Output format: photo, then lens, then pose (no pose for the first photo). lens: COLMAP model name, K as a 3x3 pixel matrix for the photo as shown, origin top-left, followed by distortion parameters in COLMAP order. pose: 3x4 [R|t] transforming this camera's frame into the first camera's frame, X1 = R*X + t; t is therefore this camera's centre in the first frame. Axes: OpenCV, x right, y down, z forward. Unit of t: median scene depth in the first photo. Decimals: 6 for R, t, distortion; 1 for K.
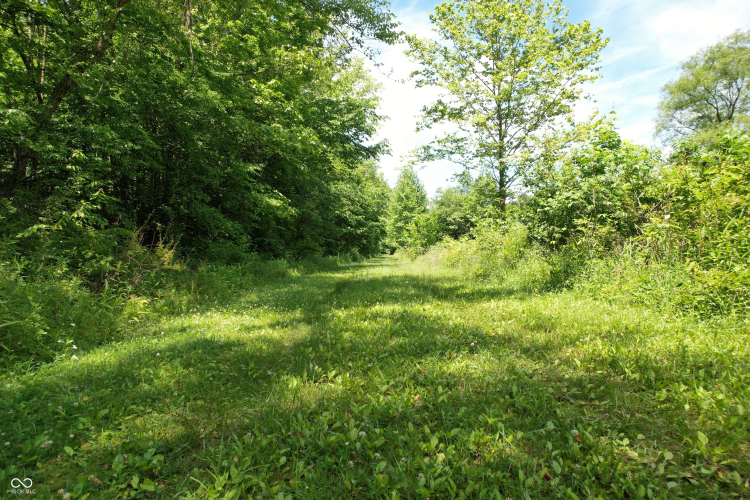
lens RADIAL K [[482.2, 0, 375.2], [0, 482.2, 248.1], [0, 0, 1]] dist [-0.077980, 0.073204]
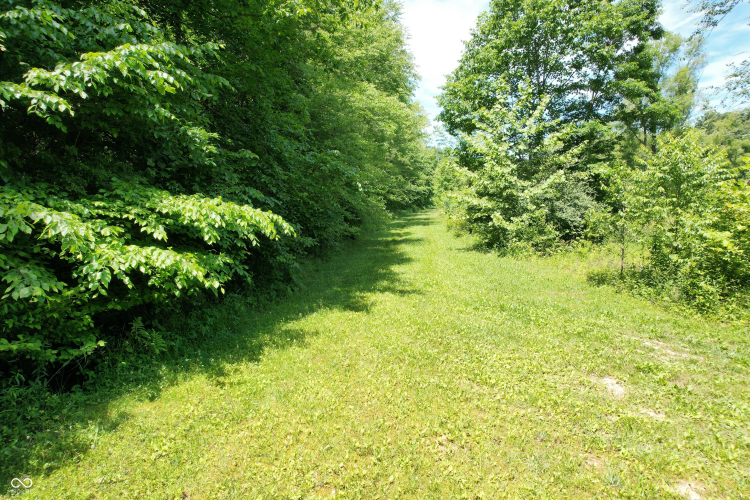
lens RADIAL K [[482.2, 0, 375.2], [0, 482.2, 248.1], [0, 0, 1]] dist [-0.077980, 0.073204]
pose [[0.991962, 0.015583, -0.125570, 0.036855], [-0.001958, 0.994159, 0.107909, -0.028215], [0.126518, -0.106796, 0.986199, -0.721347]]
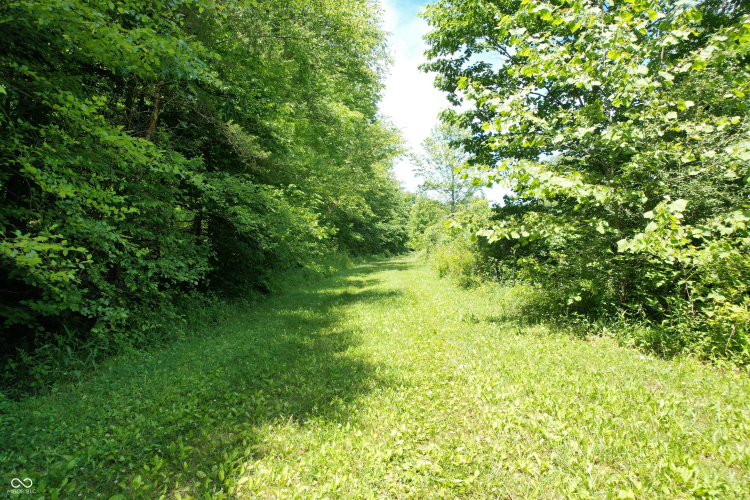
lens RADIAL K [[482.2, 0, 375.2], [0, 482.2, 248.1], [0, 0, 1]] dist [-0.077980, 0.073204]
pose [[0.997385, 0.003516, -0.072183, 0.029422], [-0.003092, 0.999977, 0.005982, -0.011648], [0.072203, -0.005743, 0.997373, -0.515628]]
